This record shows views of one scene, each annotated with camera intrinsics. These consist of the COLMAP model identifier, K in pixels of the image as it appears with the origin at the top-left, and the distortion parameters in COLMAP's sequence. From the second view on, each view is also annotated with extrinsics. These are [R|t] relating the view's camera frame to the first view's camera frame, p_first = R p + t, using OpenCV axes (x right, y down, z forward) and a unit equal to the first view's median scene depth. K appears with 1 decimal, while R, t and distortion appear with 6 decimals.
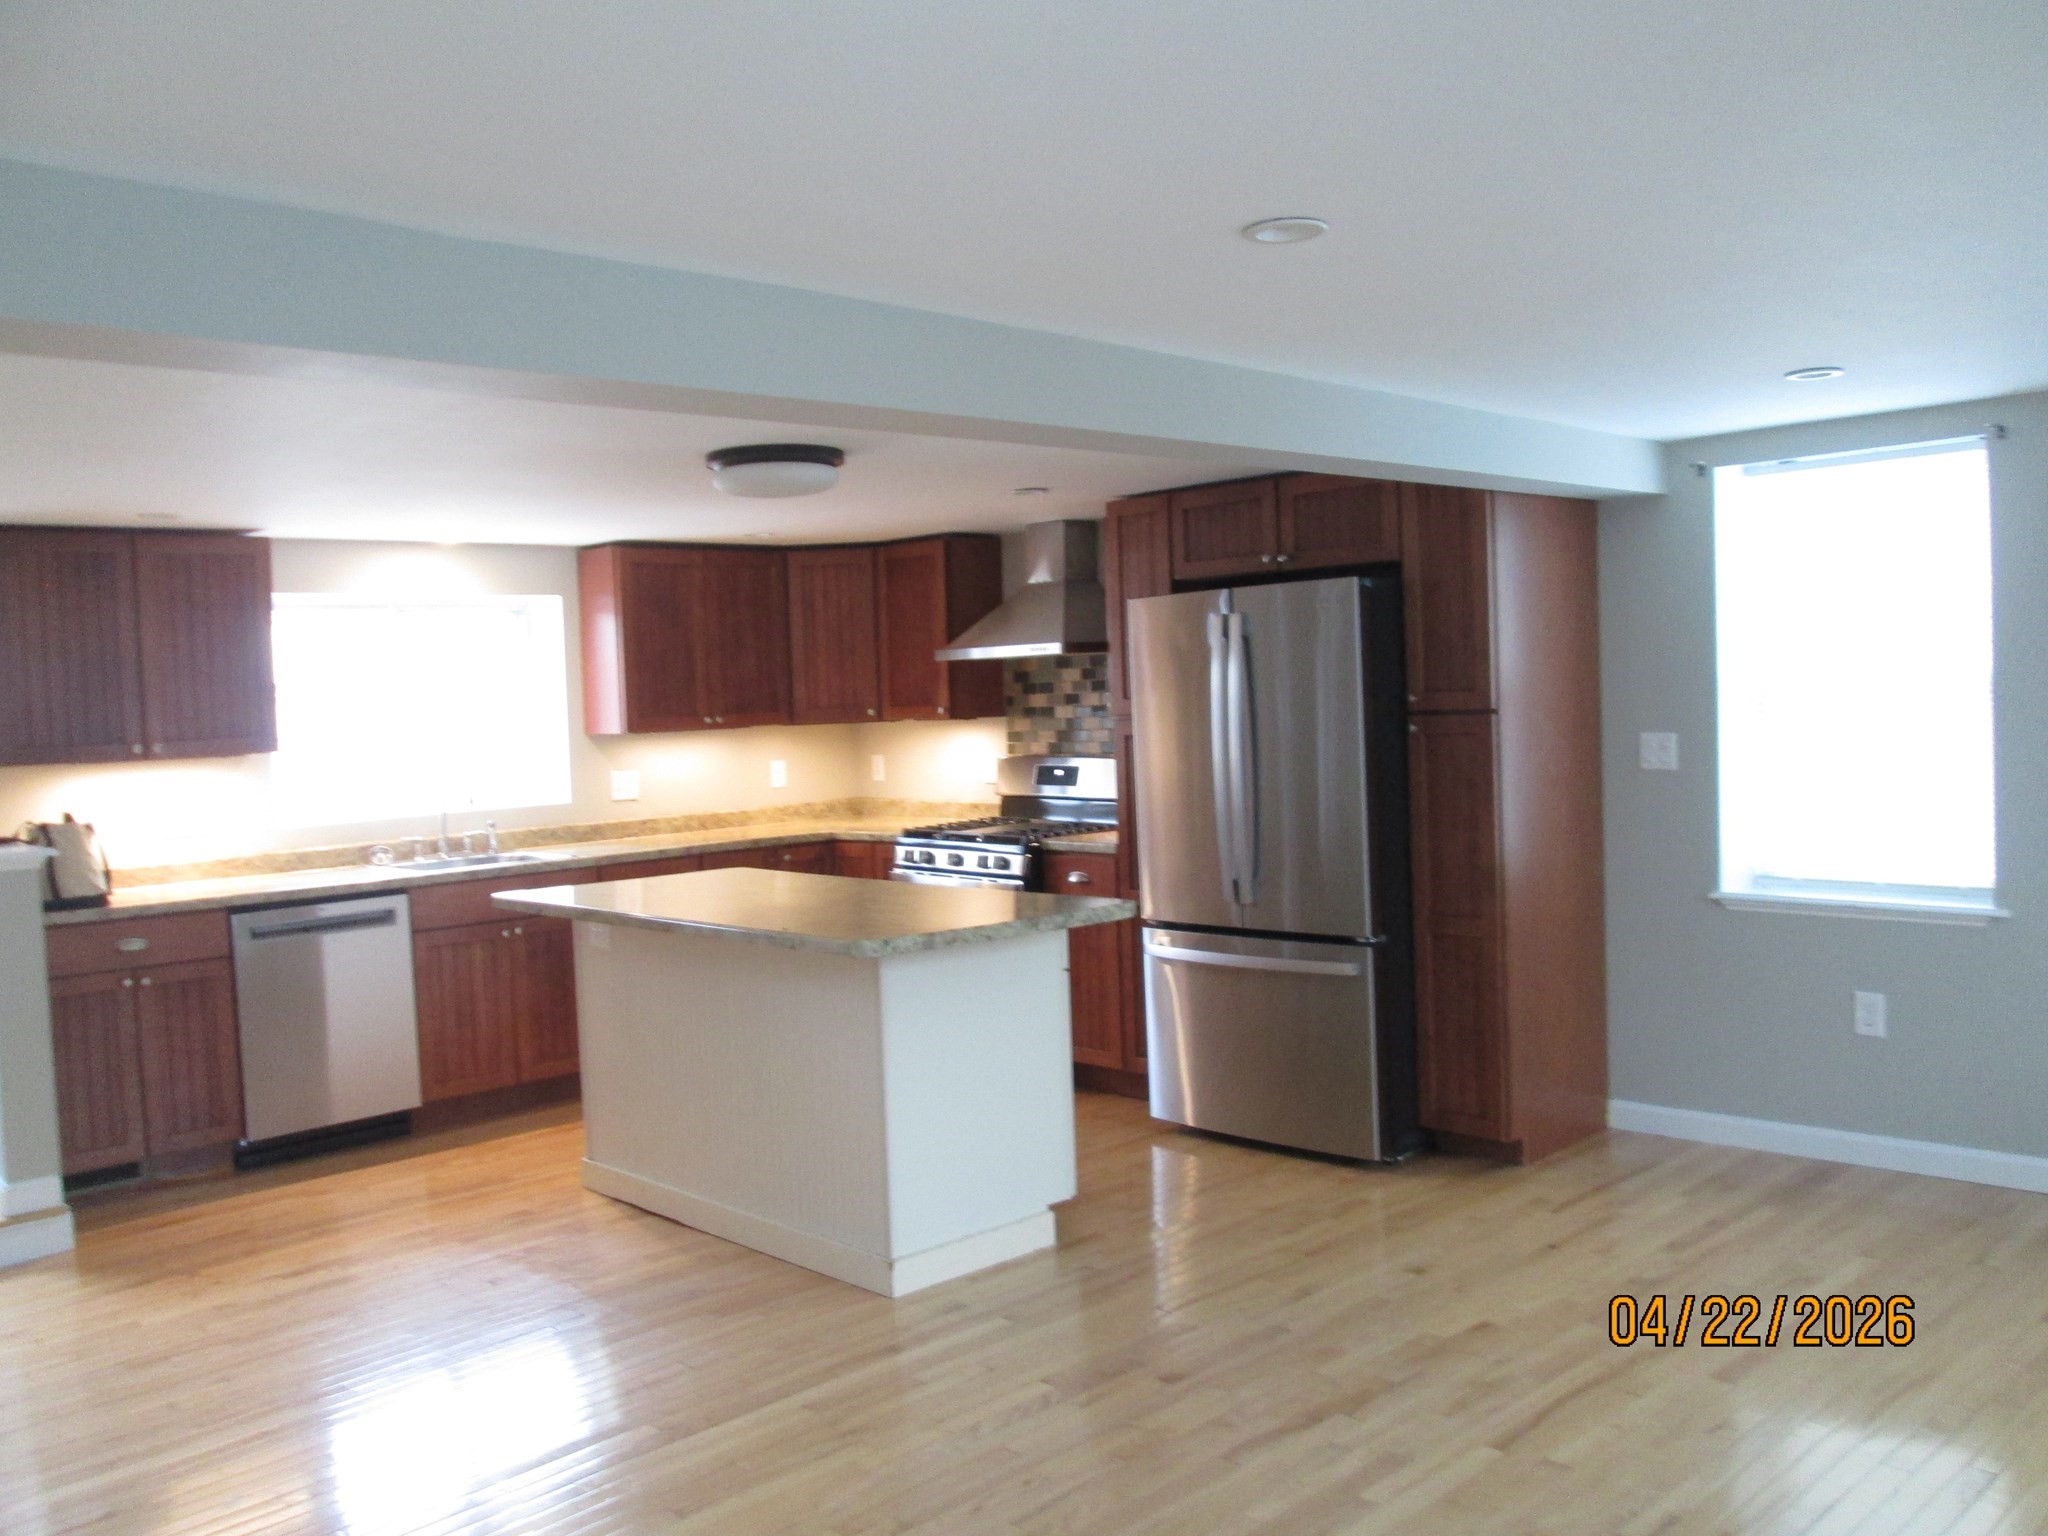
lens RADIAL K [[1672.9, 0, 1024.0], [0, 1672.9, 768.0], [0, 0, 1]] dist [-0.006189, -0.003997]
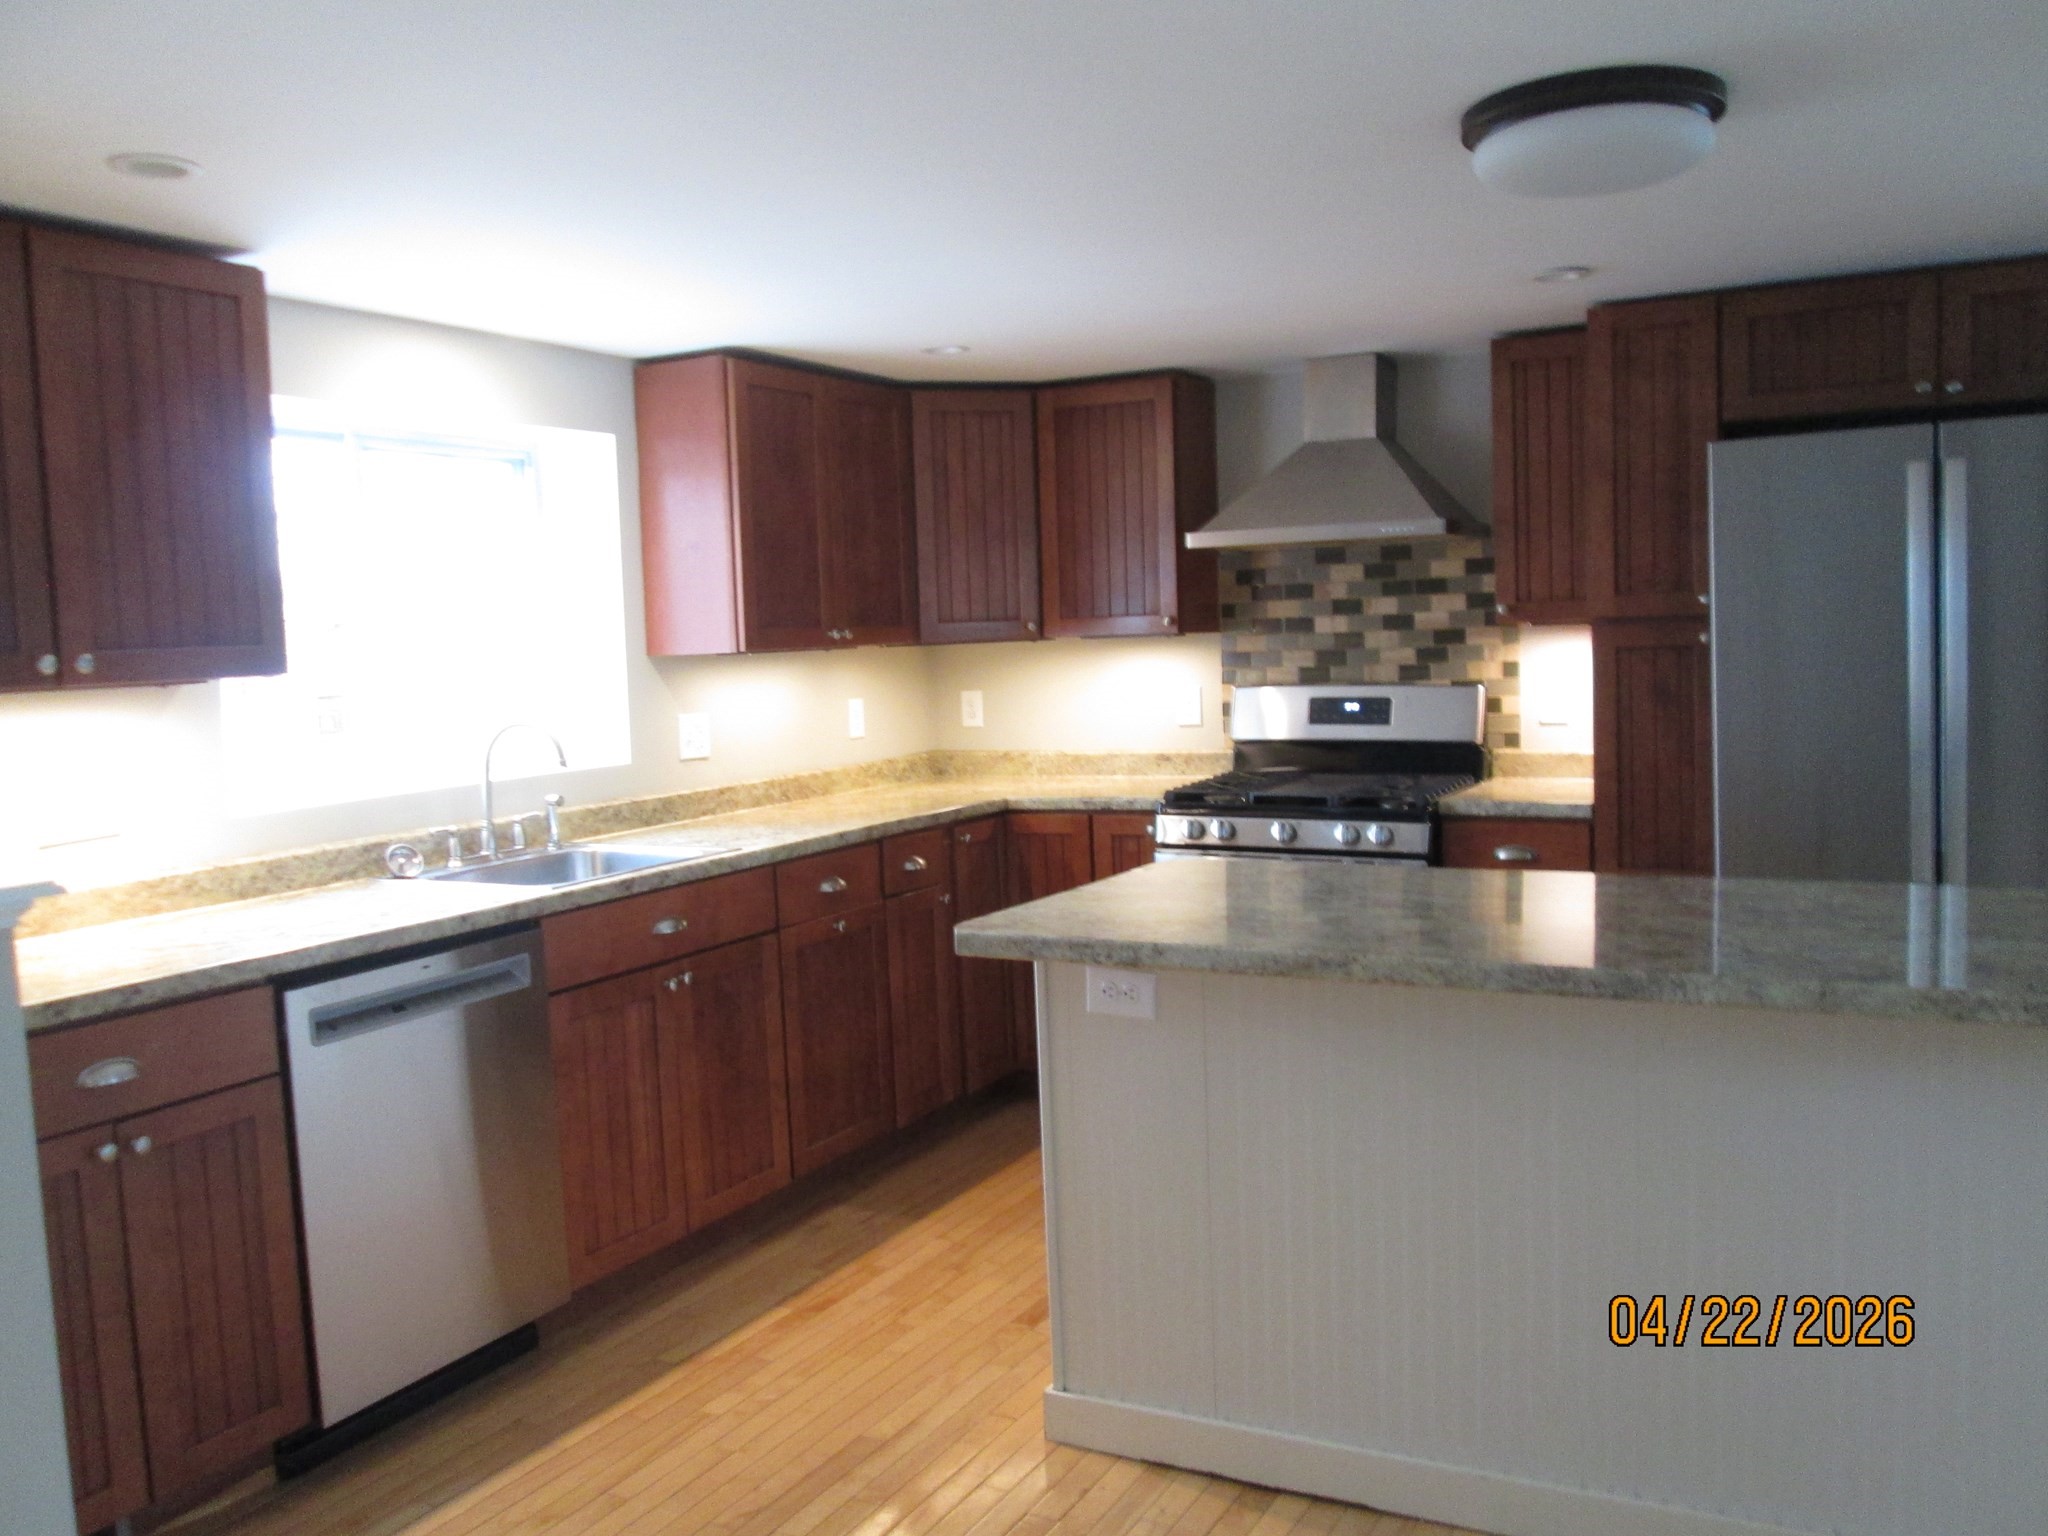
lens RADIAL K [[1650.7, 0, 1024.0], [0, 1650.7, 768.0], [0, 0, 1]] dist [-0.036469, -0.003202]
pose [[0.946995, -0.021402, 0.320535, -0.340020], [0.013820, 0.999569, 0.025912, 0.008531], [-0.320951, -0.020109, 0.946882, 0.373924]]
